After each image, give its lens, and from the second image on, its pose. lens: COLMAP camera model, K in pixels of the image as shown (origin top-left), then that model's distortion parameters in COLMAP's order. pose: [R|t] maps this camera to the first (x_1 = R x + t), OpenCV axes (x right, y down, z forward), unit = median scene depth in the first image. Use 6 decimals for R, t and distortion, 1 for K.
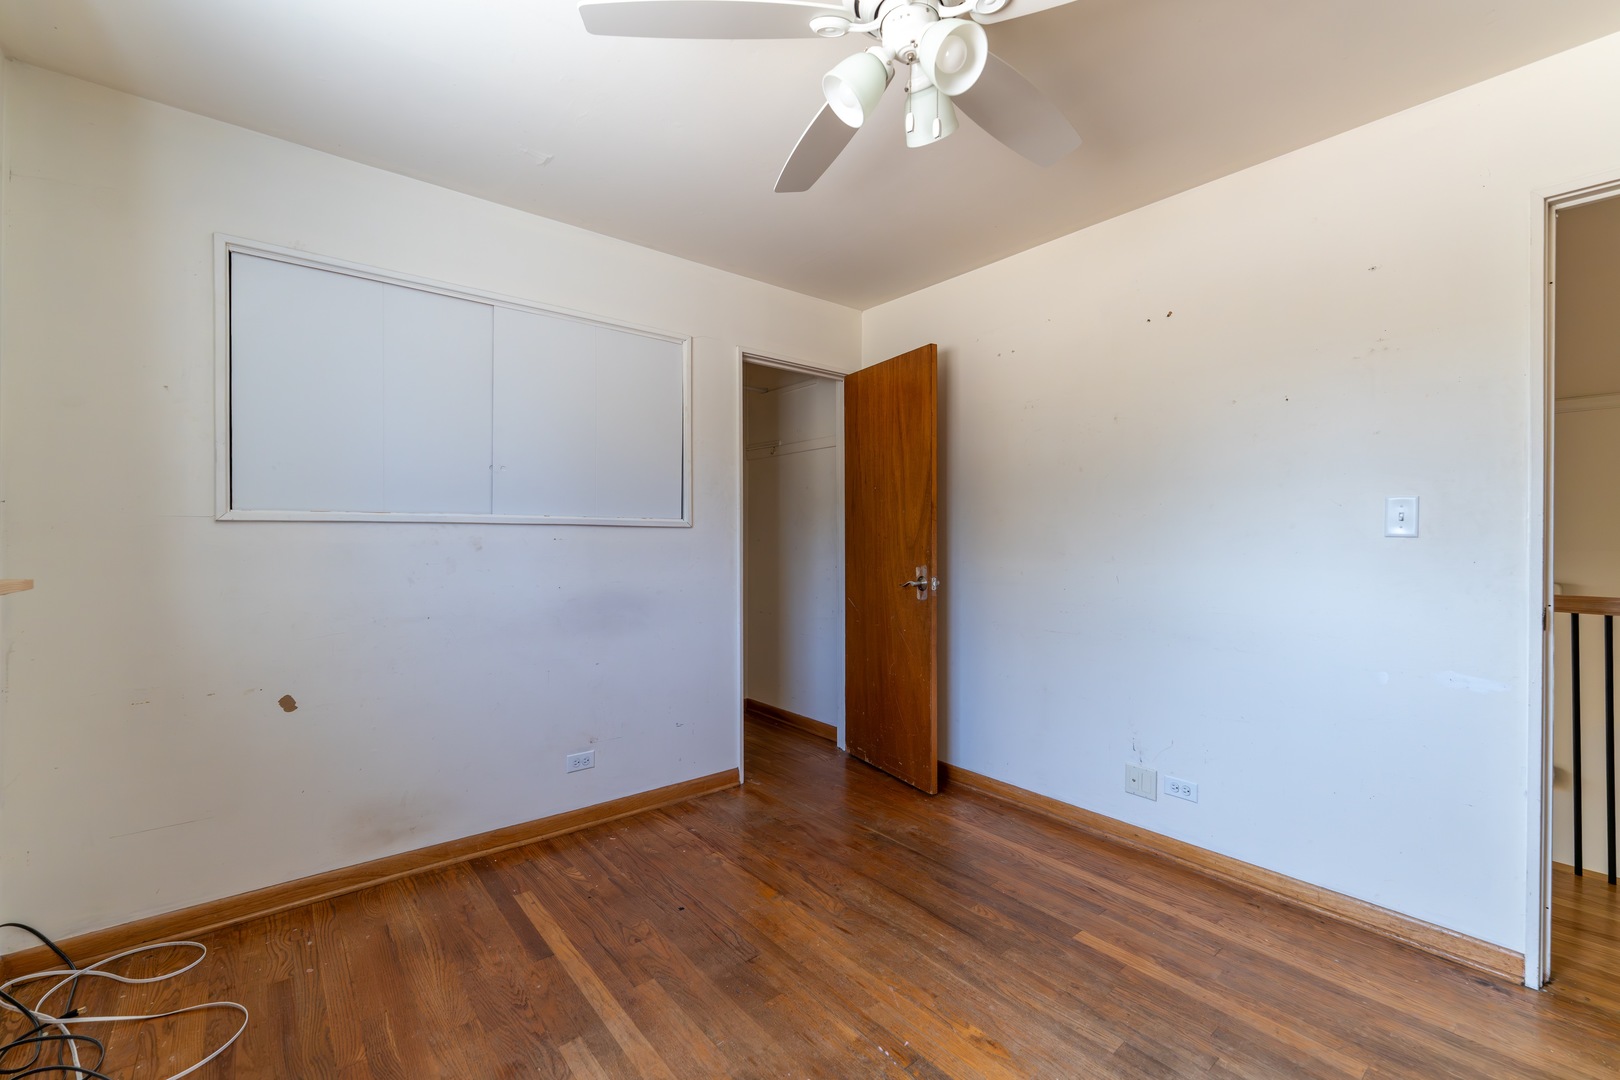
lens RADIAL K [[677.1, 0, 810.0], [0, 677.1, 540.0], [0, 0, 1]] dist [-0.001595, -0.000245]
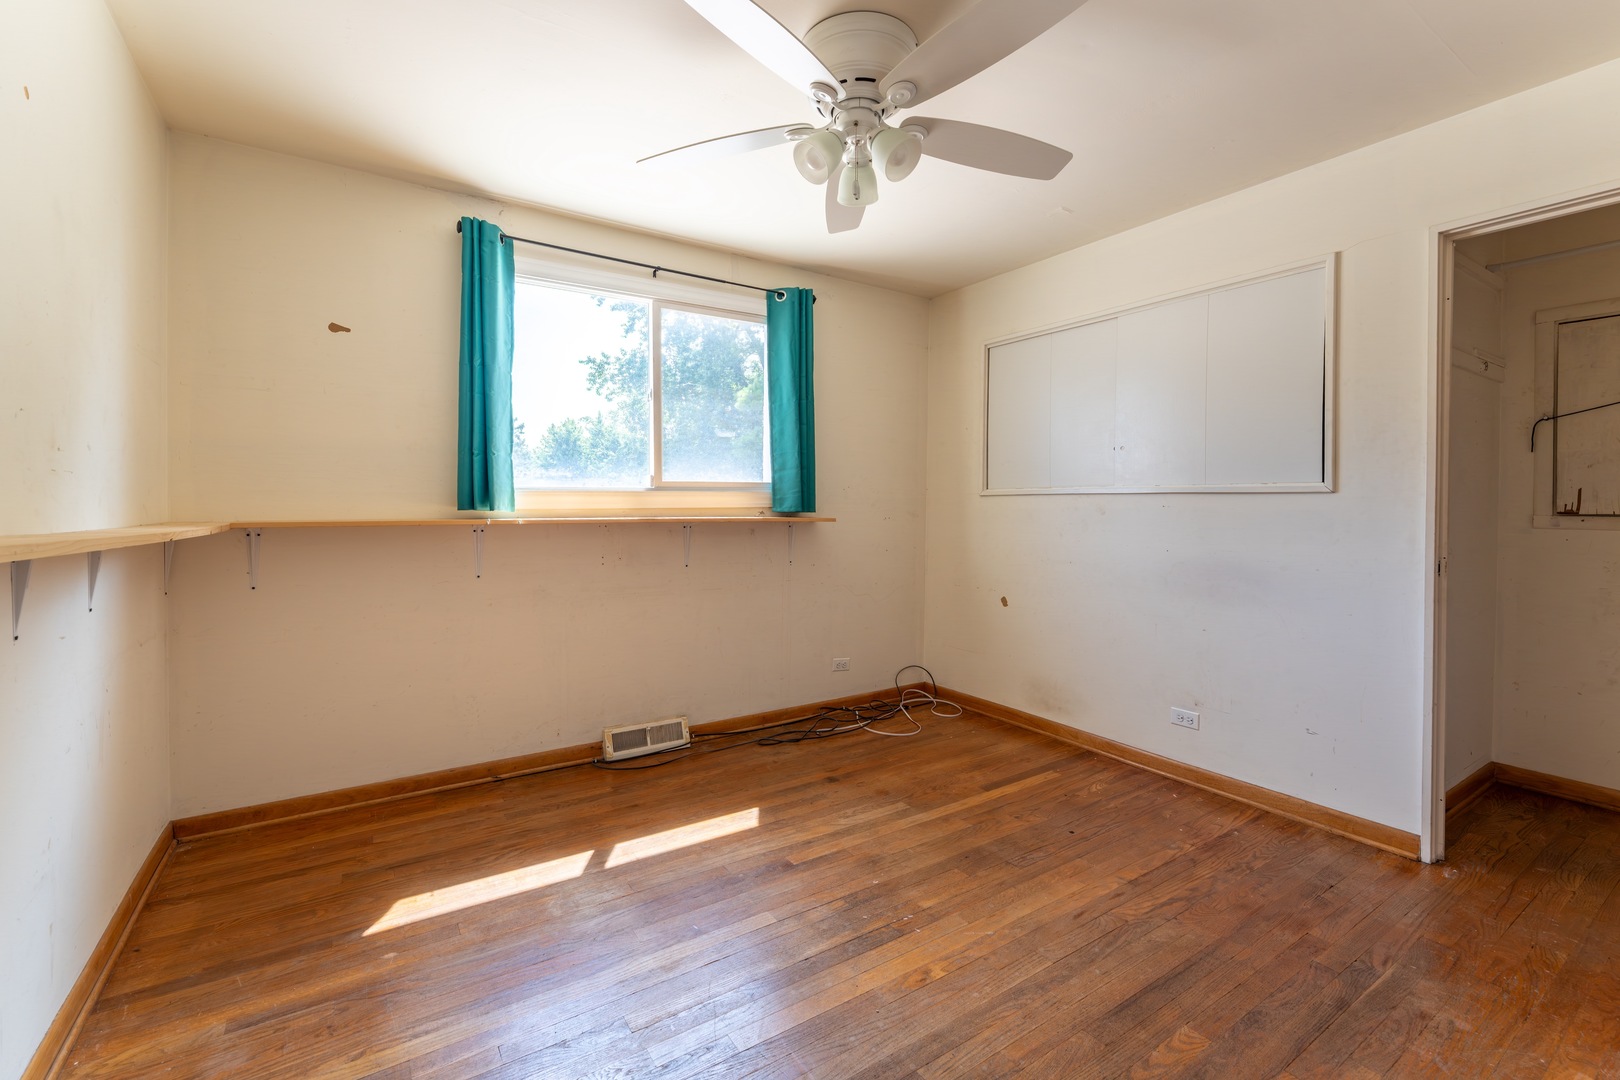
lens RADIAL K [[662.7, 0, 813.9], [0, 662.7, 506.4], [0, 0, 1]] dist [-0.000836, -0.000172]
pose [[-0.079372, -0.001389, -0.996844, 0.937254], [-0.010377, 0.999946, -0.000567, 0.007115], [0.996791, 0.010300, -0.079382, 0.648647]]
